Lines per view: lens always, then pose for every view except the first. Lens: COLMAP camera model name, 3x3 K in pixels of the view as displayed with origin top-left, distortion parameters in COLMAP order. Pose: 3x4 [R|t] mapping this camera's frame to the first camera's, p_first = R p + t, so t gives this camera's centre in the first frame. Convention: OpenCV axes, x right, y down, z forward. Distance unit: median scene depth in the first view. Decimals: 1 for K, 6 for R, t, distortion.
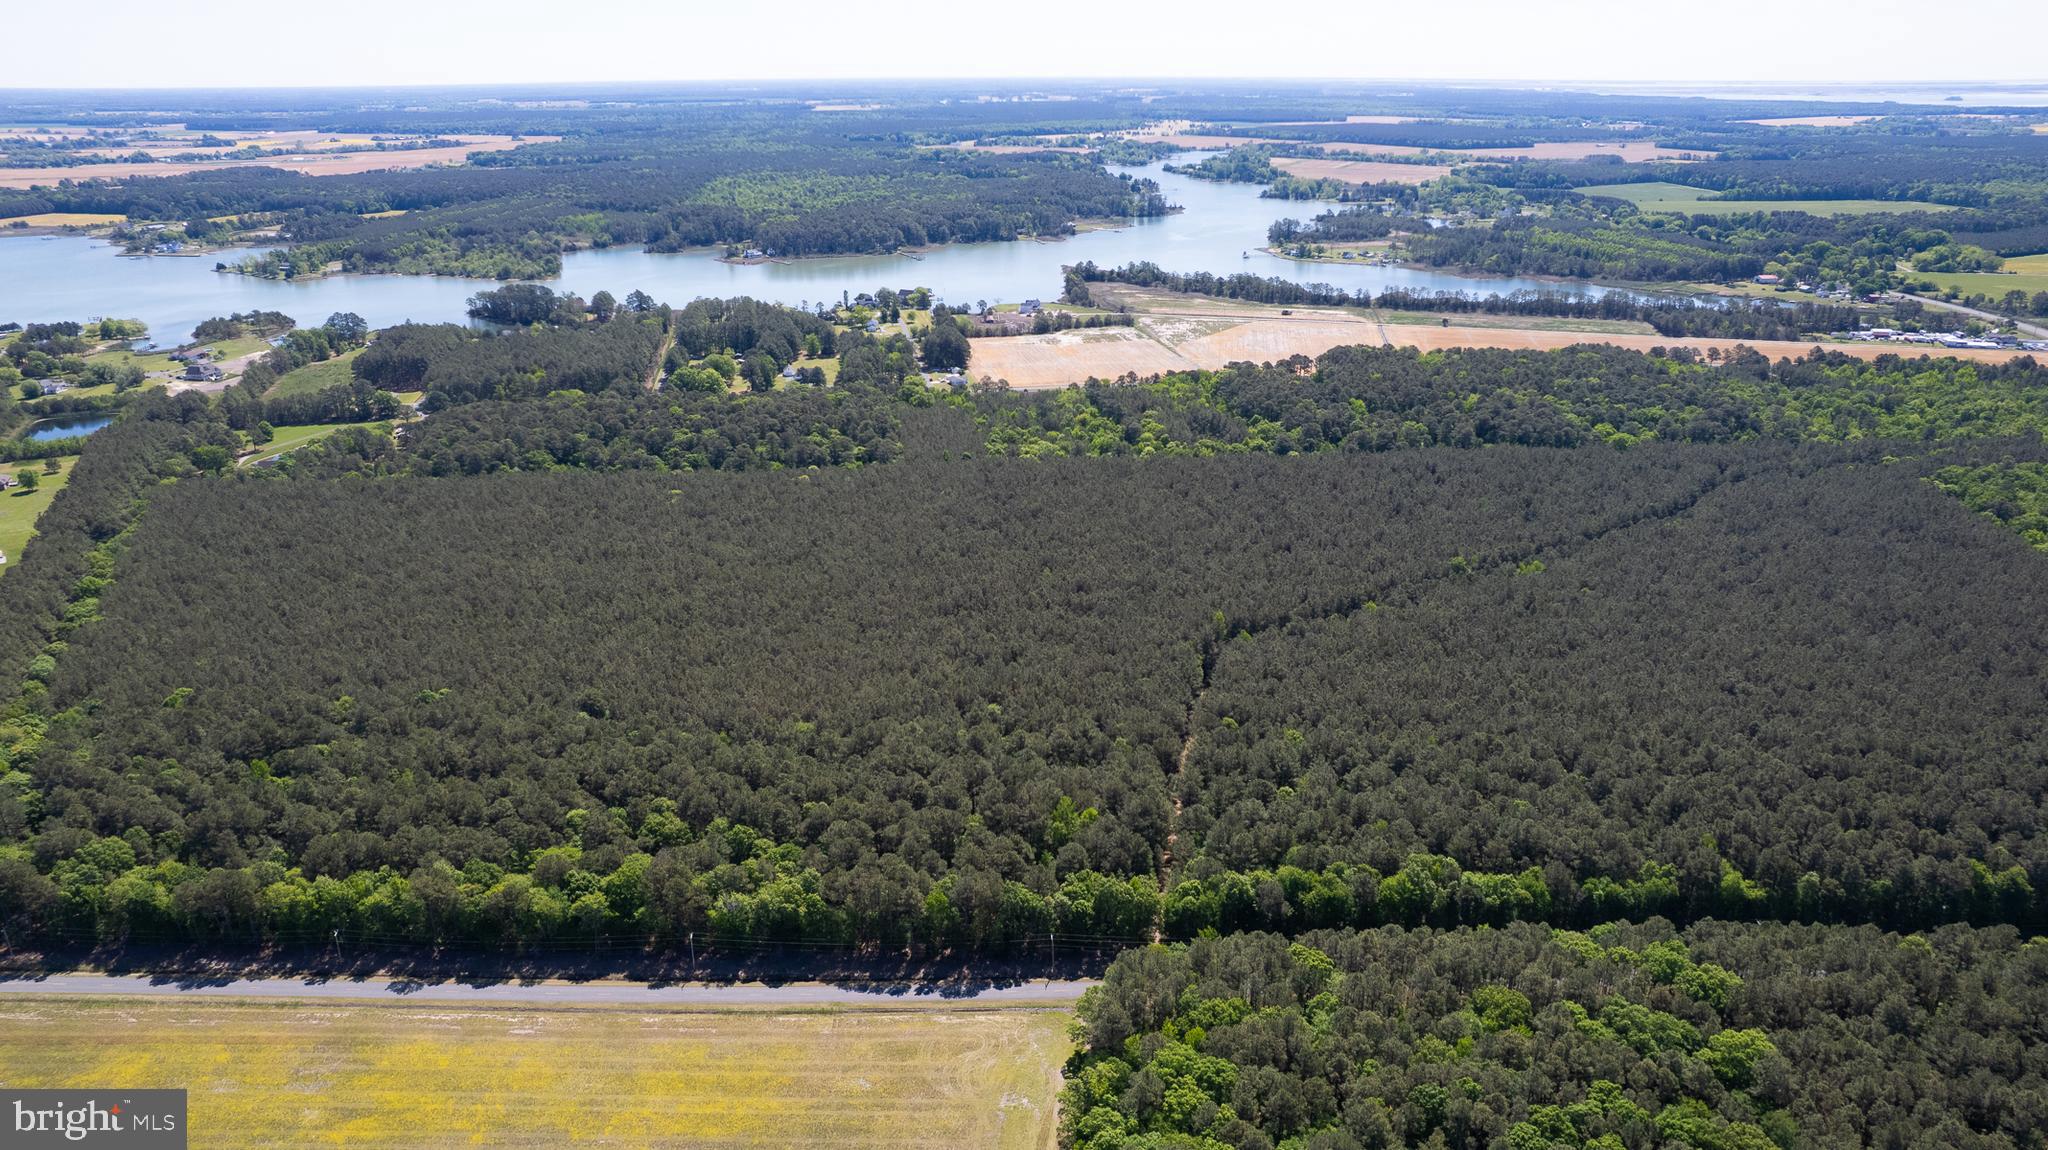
lens RADIAL K [[1350.0, 0, 1010.0], [0, 1350.0, 571.1], [0, 0, 1]] dist [-0.083476, 0.079048]
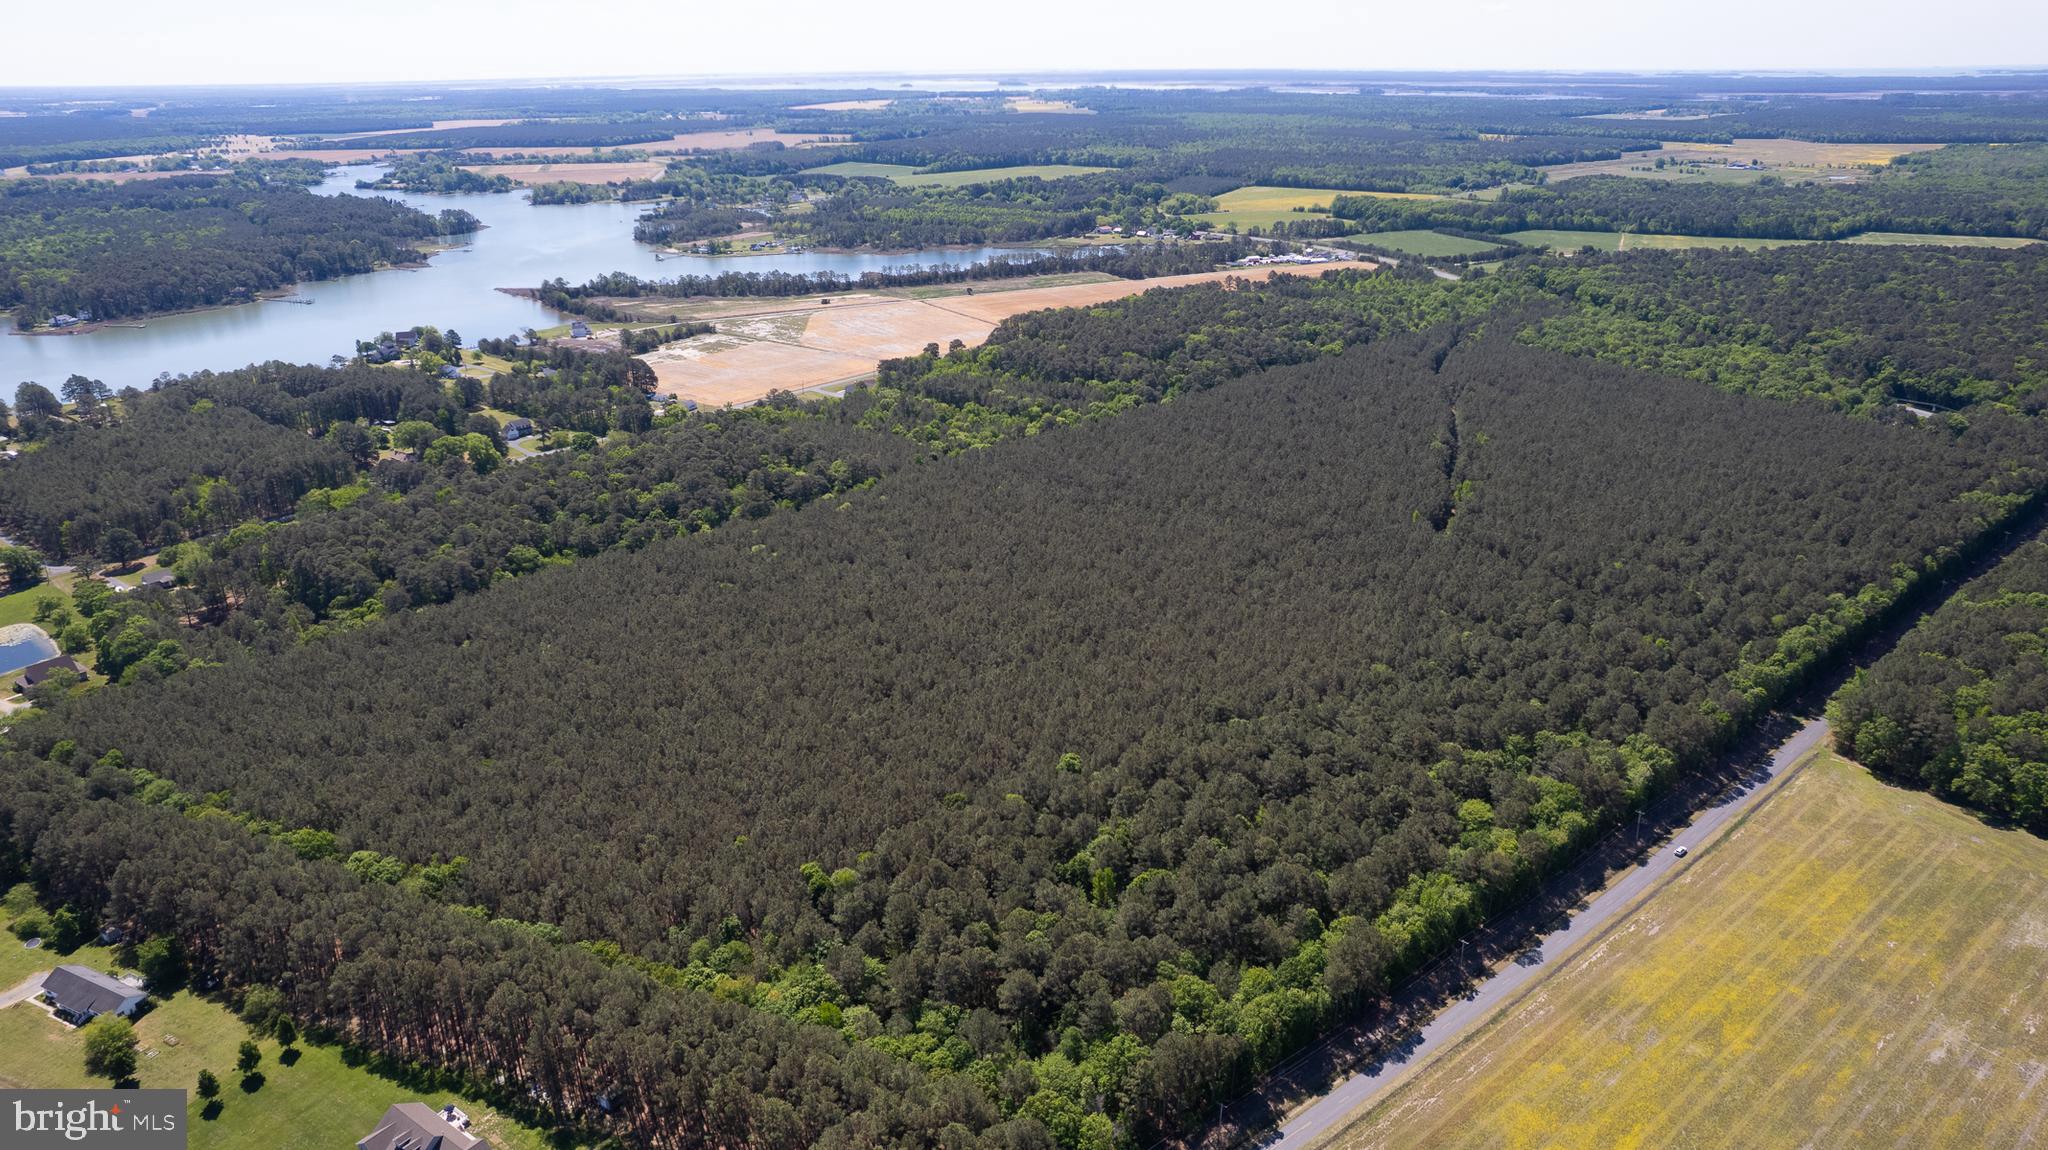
lens RADIAL K [[1365.0, 0, 1014.3], [0, 1365.0, 573.5], [0, 0, 1]] dist [-0.079862, 0.075875]
pose [[0.758115, -0.235085, 0.608273, -0.430412], [0.236288, 0.968403, 0.079772, -0.047885], [-0.607807, 0.083251, 0.789709, 0.132062]]
